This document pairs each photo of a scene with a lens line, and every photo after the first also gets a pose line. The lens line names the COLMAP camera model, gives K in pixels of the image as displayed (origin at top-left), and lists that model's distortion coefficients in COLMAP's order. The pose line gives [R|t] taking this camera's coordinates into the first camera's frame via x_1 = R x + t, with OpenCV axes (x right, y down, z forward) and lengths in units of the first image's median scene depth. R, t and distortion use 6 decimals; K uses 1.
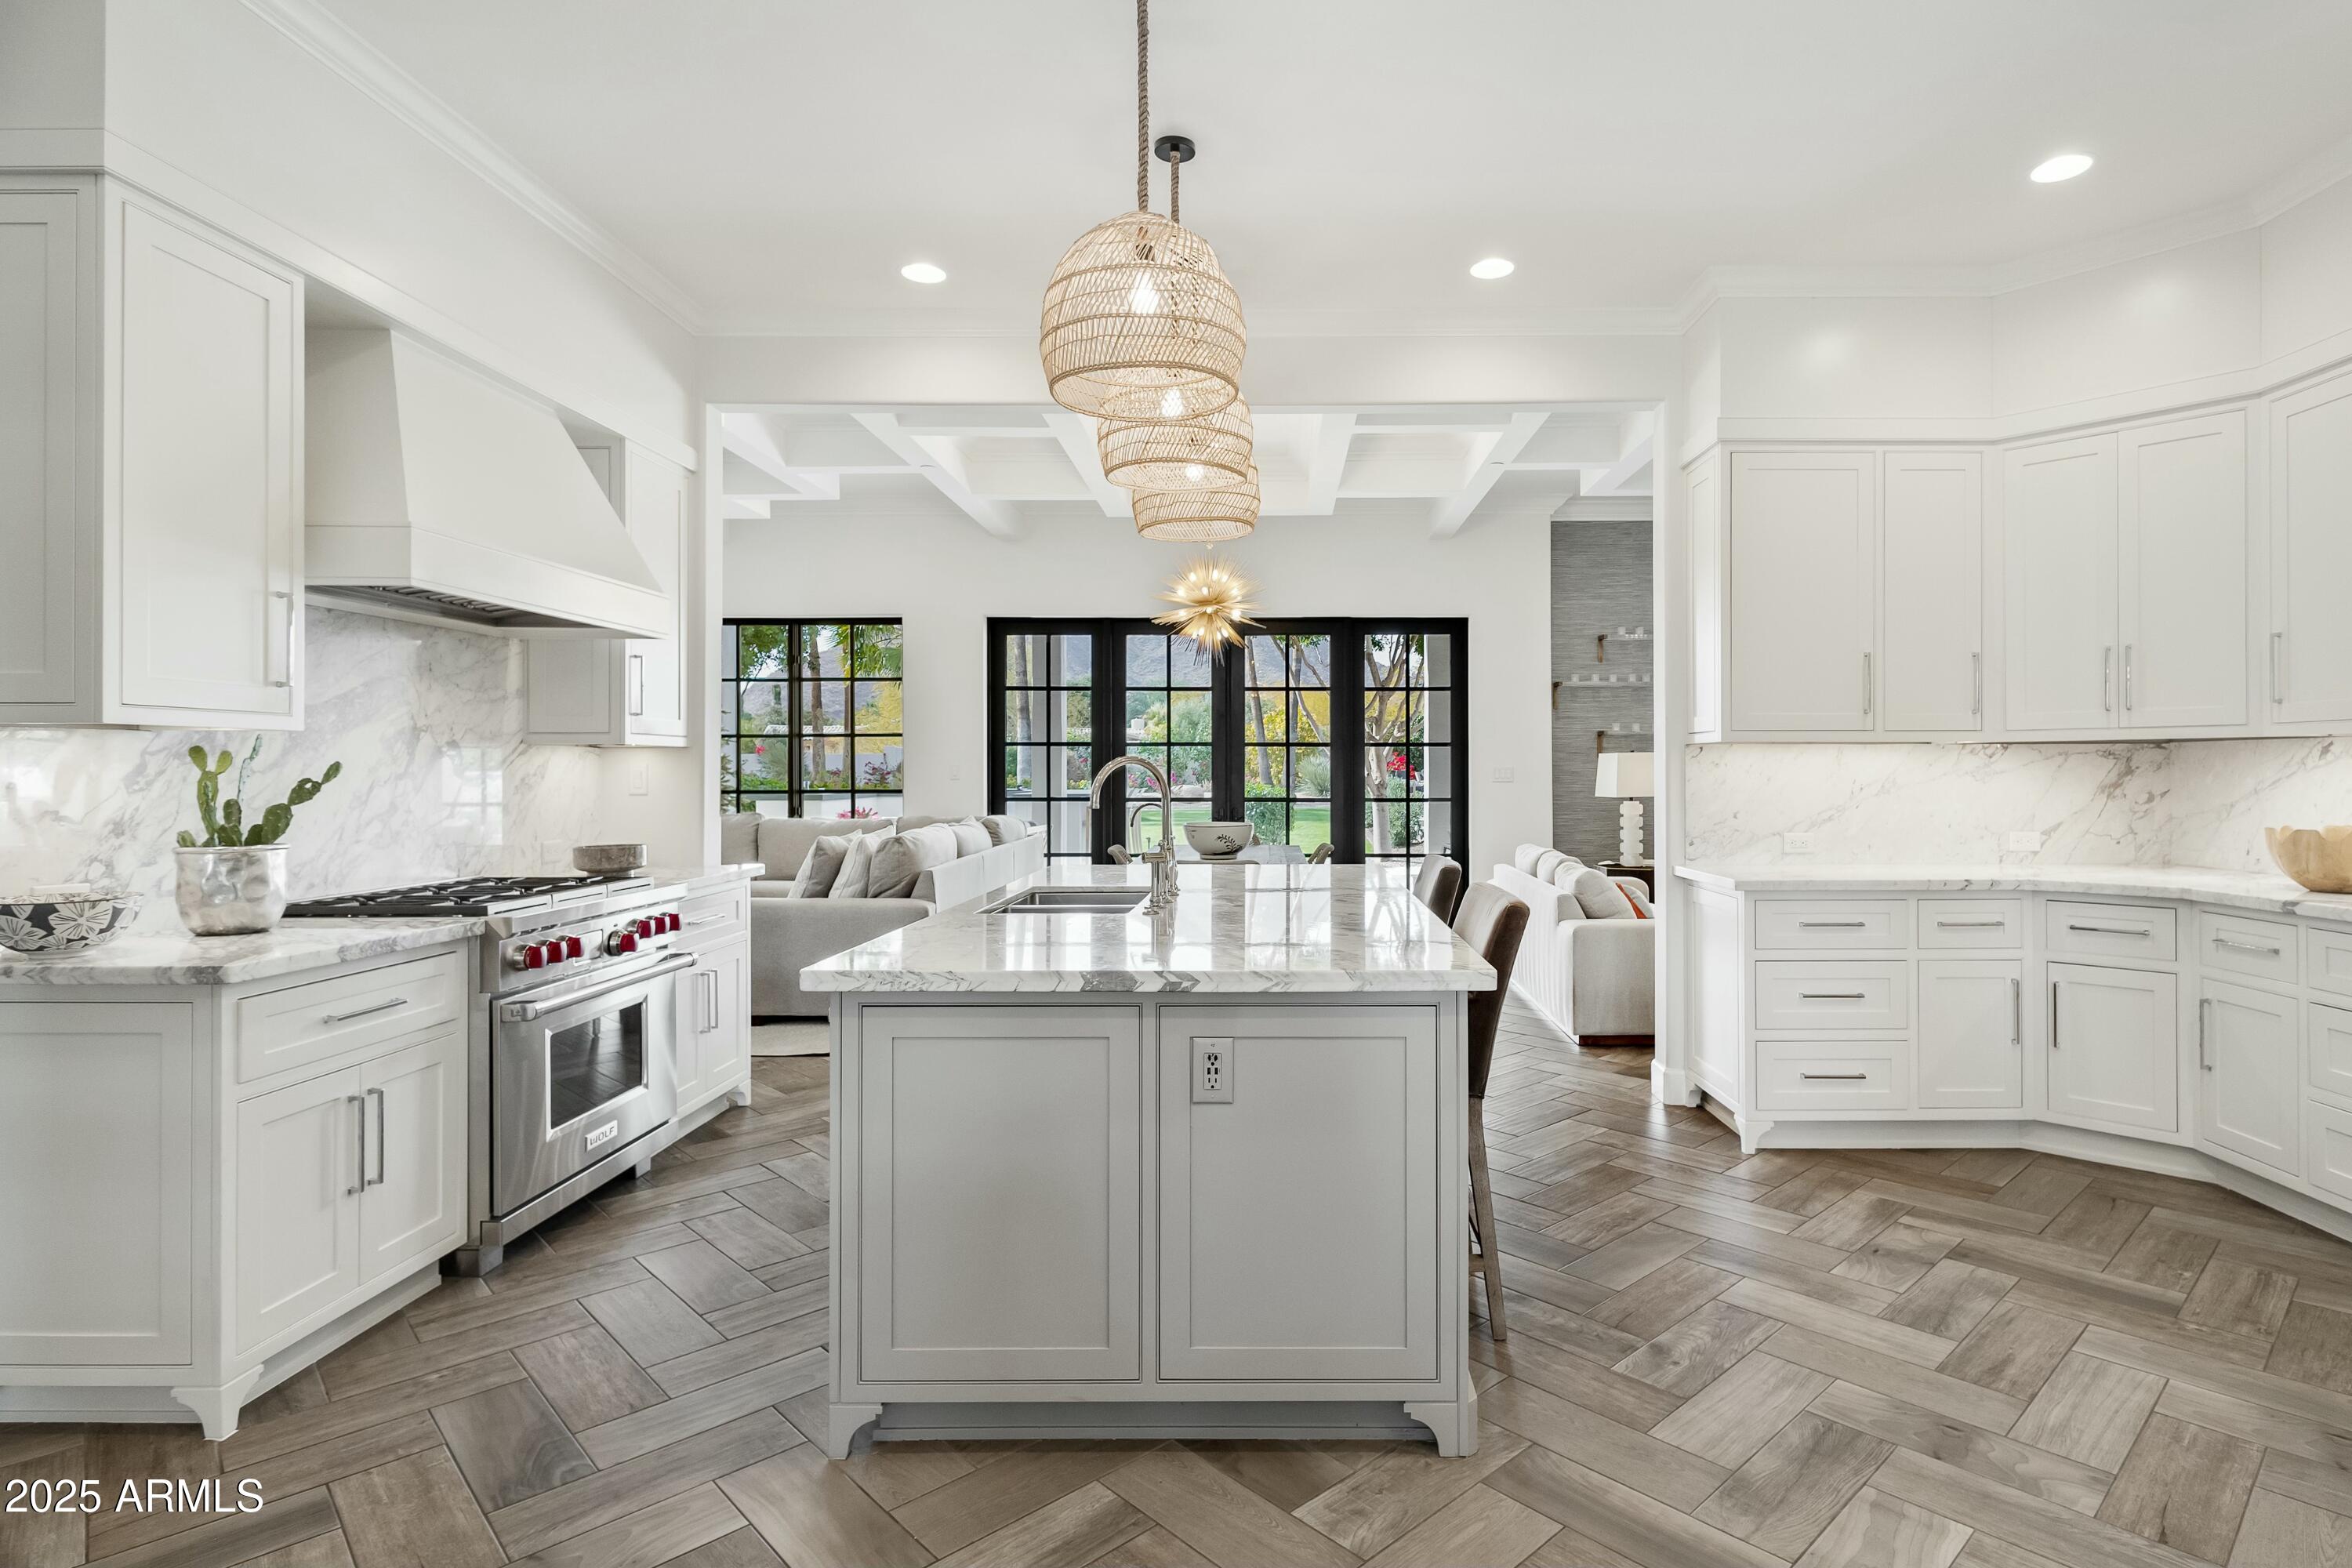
lens RADIAL K [[1285.8, 0, 1181.4], [0, 1285.8, 775.9], [0, 0, 1]] dist [0.002929, 0.000855]
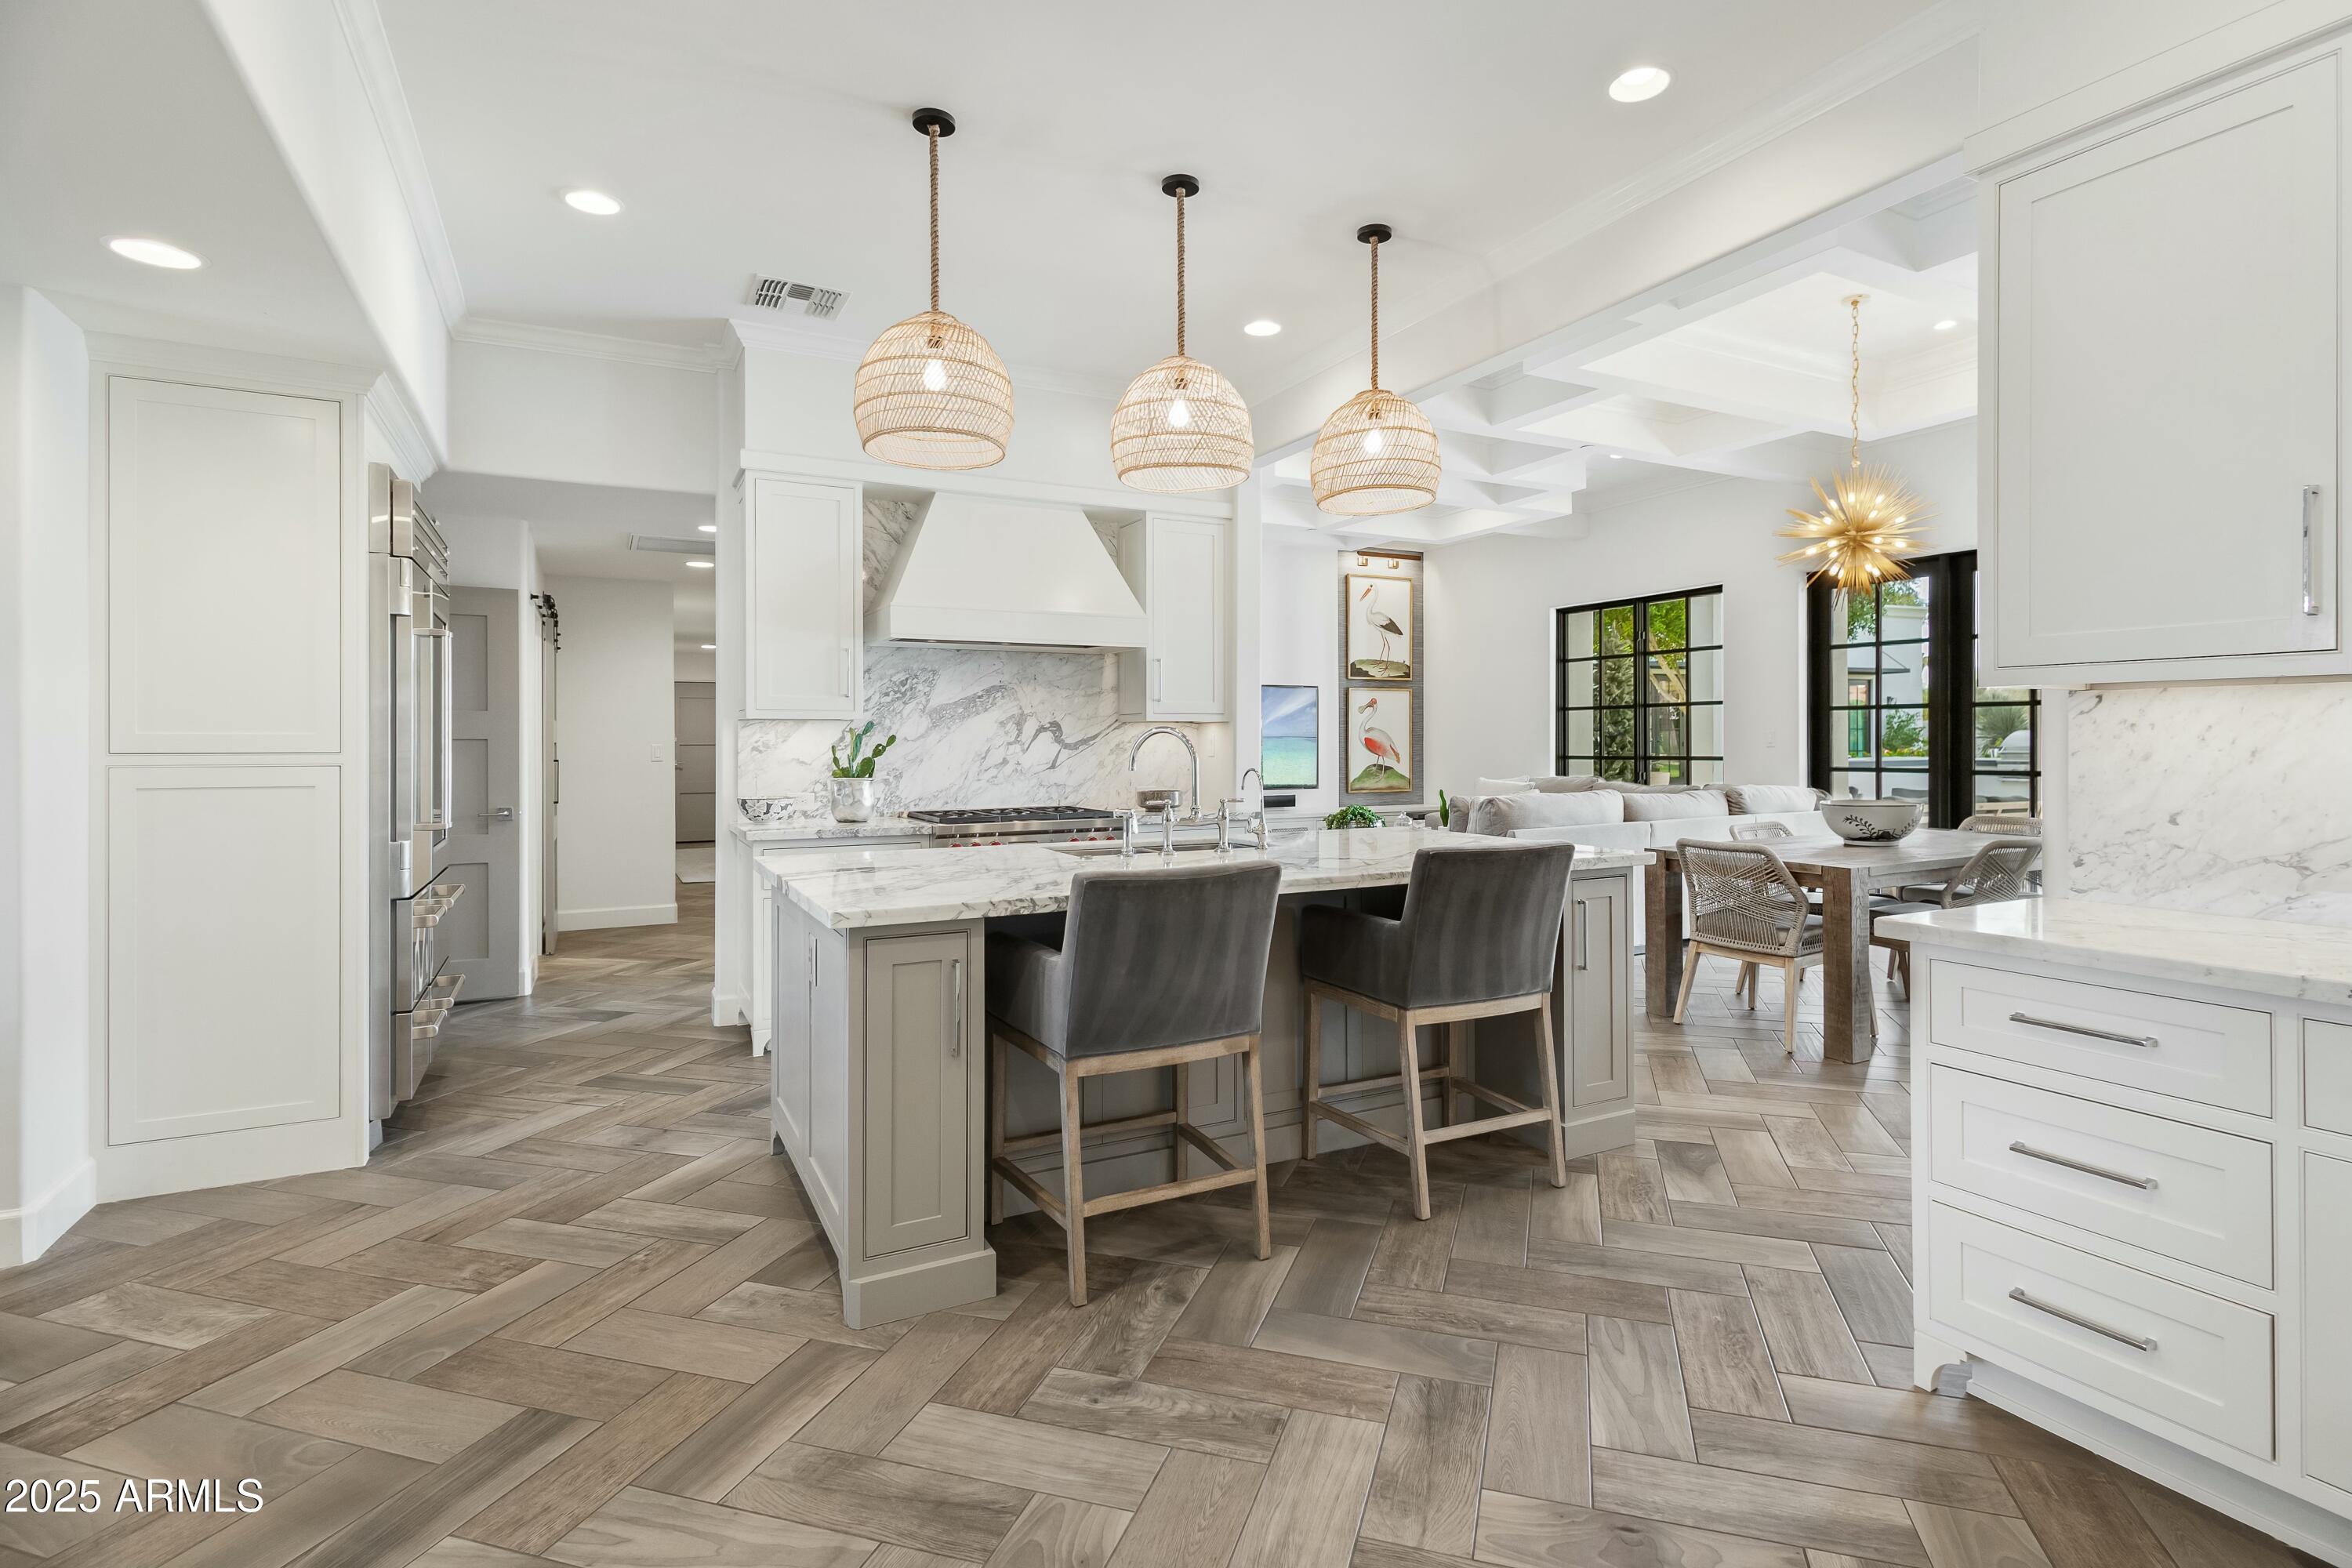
lens RADIAL K [[1108.3, 0, 1176.3], [0, 1108.3, 759.8], [0, 0, 1]] dist [-0.000628, -0.000585]
pose [[0.476613, 0.016209, -0.878964, 0.844595], [-0.002587, 0.999852, 0.017035, -0.003075], [0.879110, -0.005845, 0.476584, 0.533941]]
